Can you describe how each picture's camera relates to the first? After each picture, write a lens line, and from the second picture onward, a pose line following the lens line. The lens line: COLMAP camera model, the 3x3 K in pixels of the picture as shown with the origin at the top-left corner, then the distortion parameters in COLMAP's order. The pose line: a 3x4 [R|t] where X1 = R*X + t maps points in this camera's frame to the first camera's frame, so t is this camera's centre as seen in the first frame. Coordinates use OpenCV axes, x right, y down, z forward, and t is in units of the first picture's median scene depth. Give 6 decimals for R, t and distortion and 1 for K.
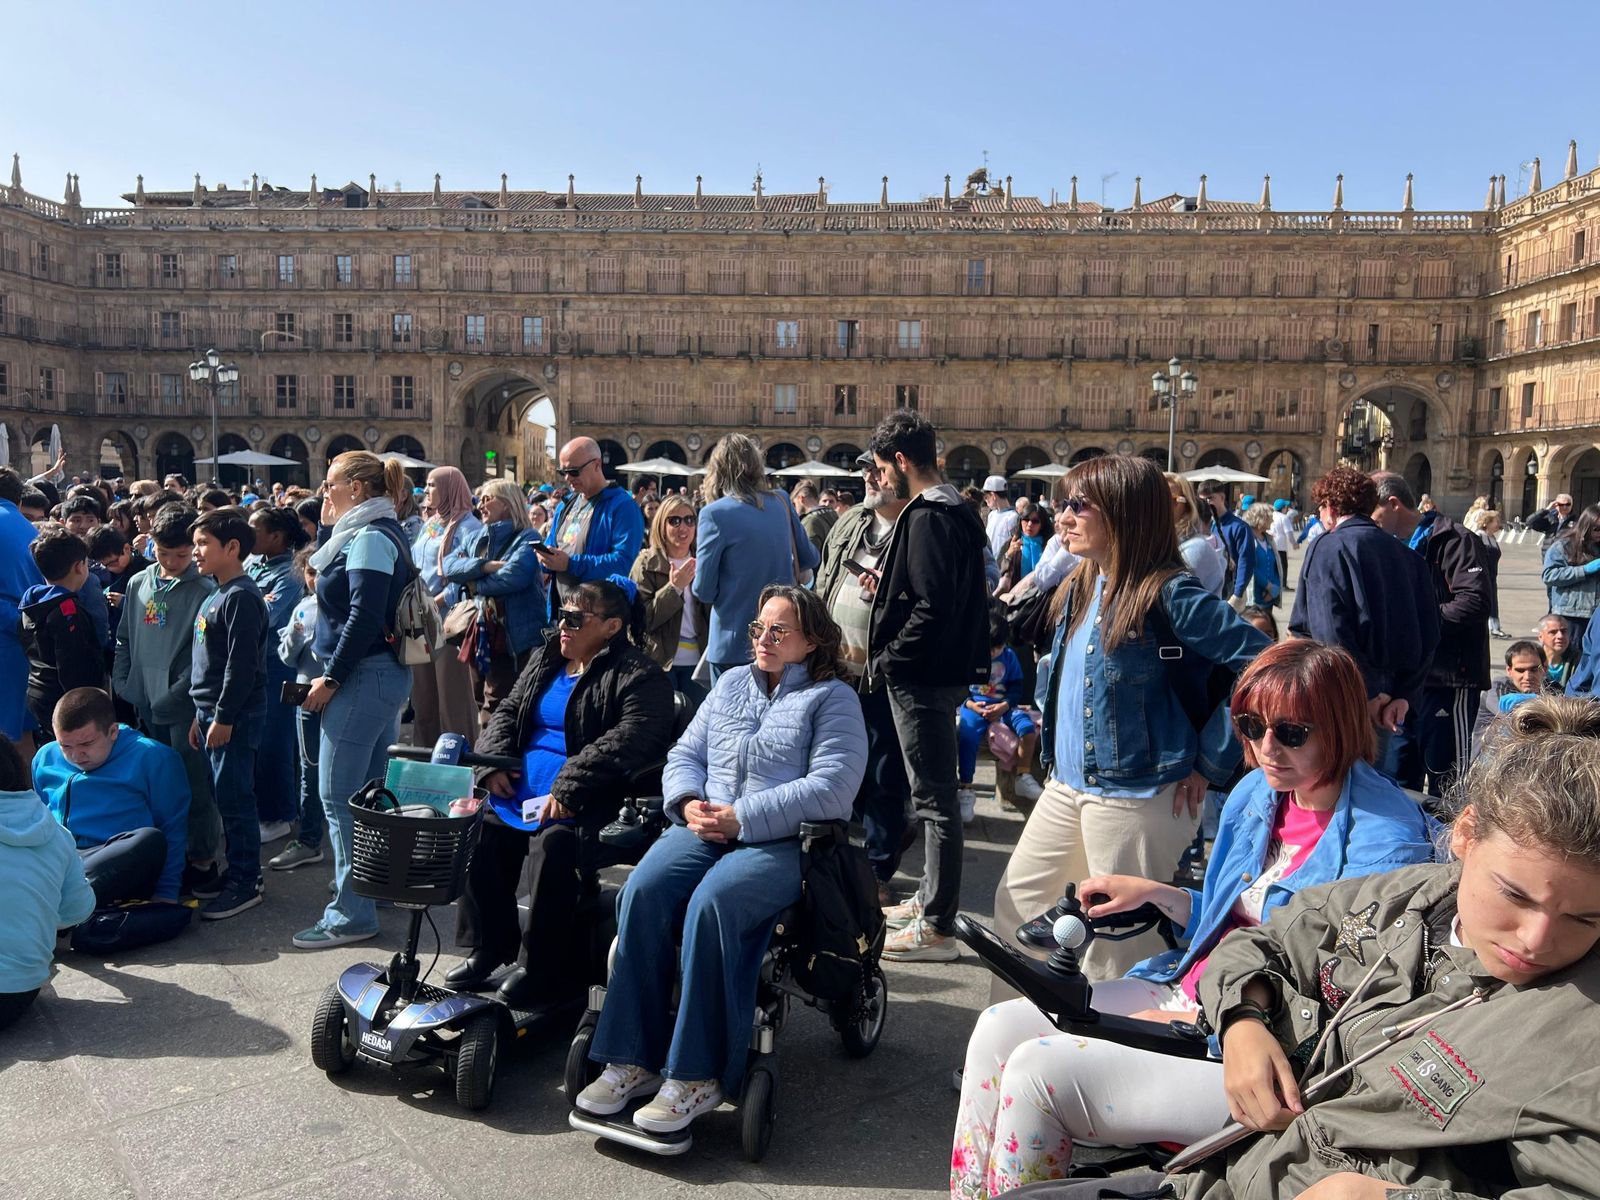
lens RADIAL K [[1205.5, 0, 773.3], [0, 1205.5, 594.7], [0, 0, 1]] dist [0.053047, -0.054329]
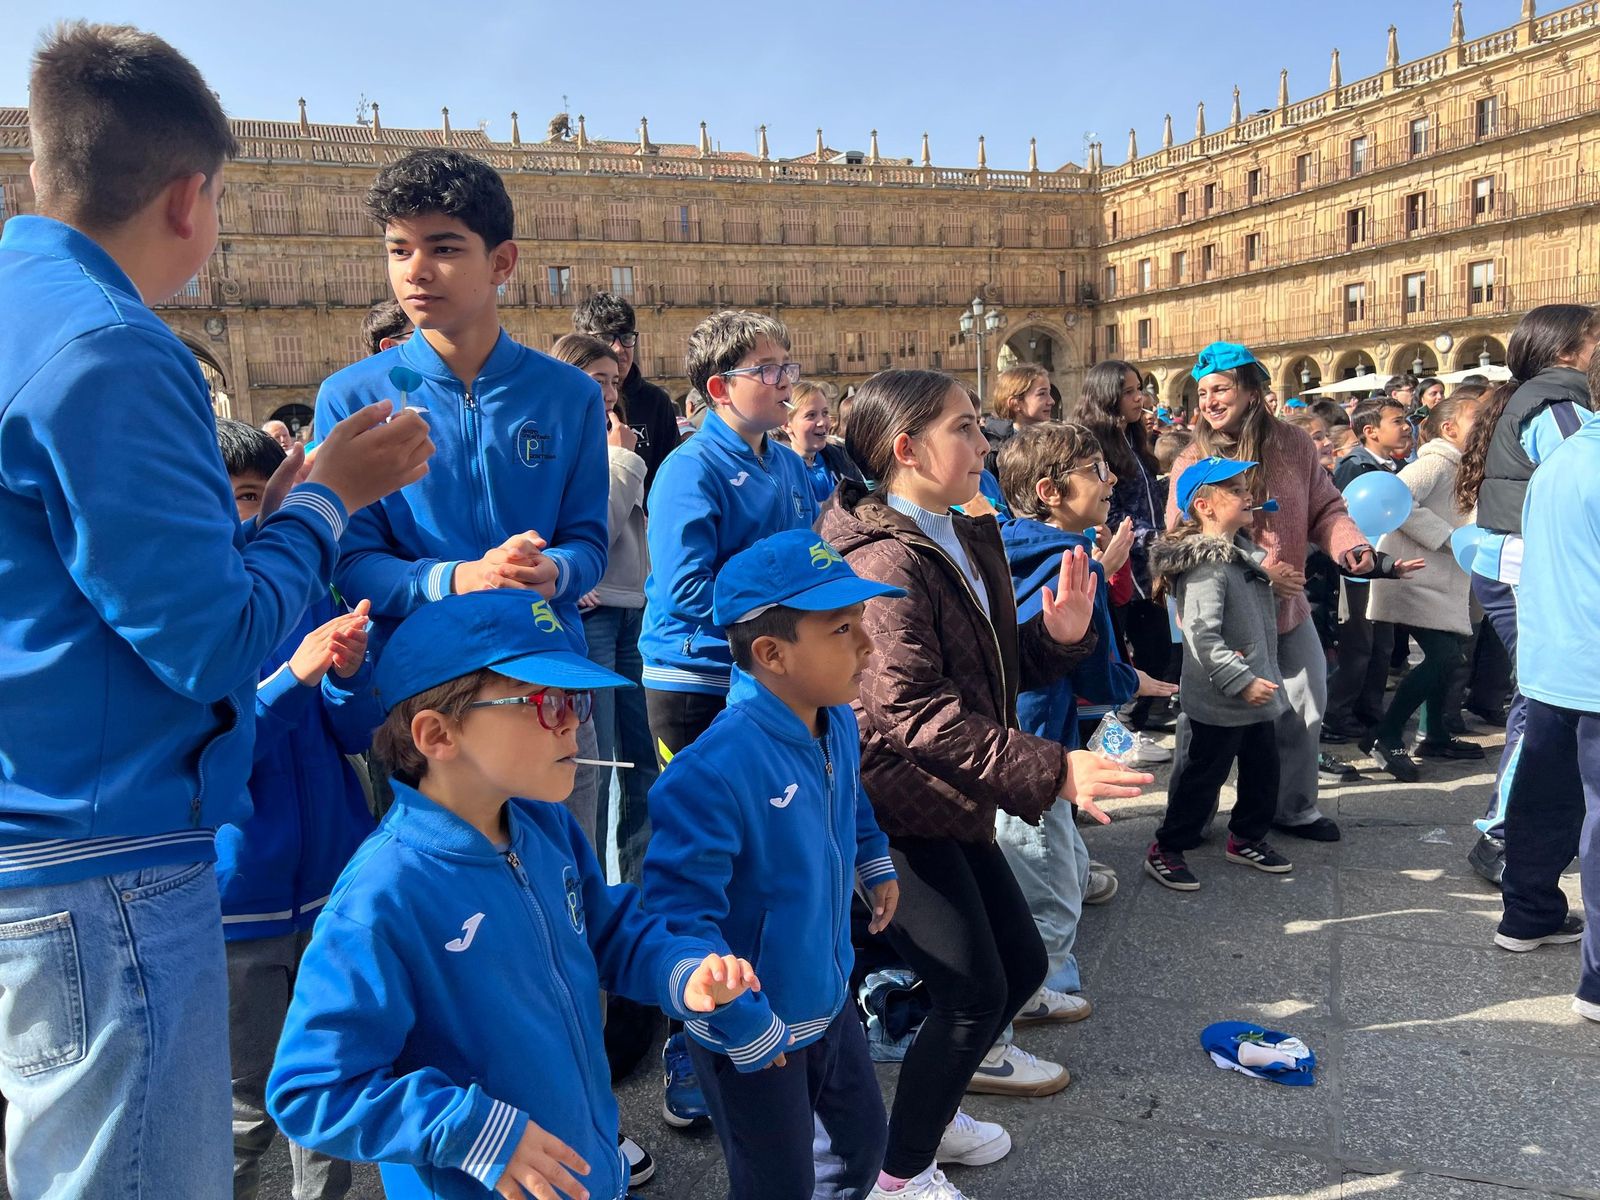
lens RADIAL K [[1205.5, 0, 794.0], [0, 1205.5, 604.8], [0, 0, 1]] dist [0.053047, -0.054329]
pose [[0.903016, -0.117307, 0.413282, -0.203217], [0.099231, 0.992938, 0.065019, -0.005170], [-0.417990, -0.017703, 0.908279, 0.046504]]
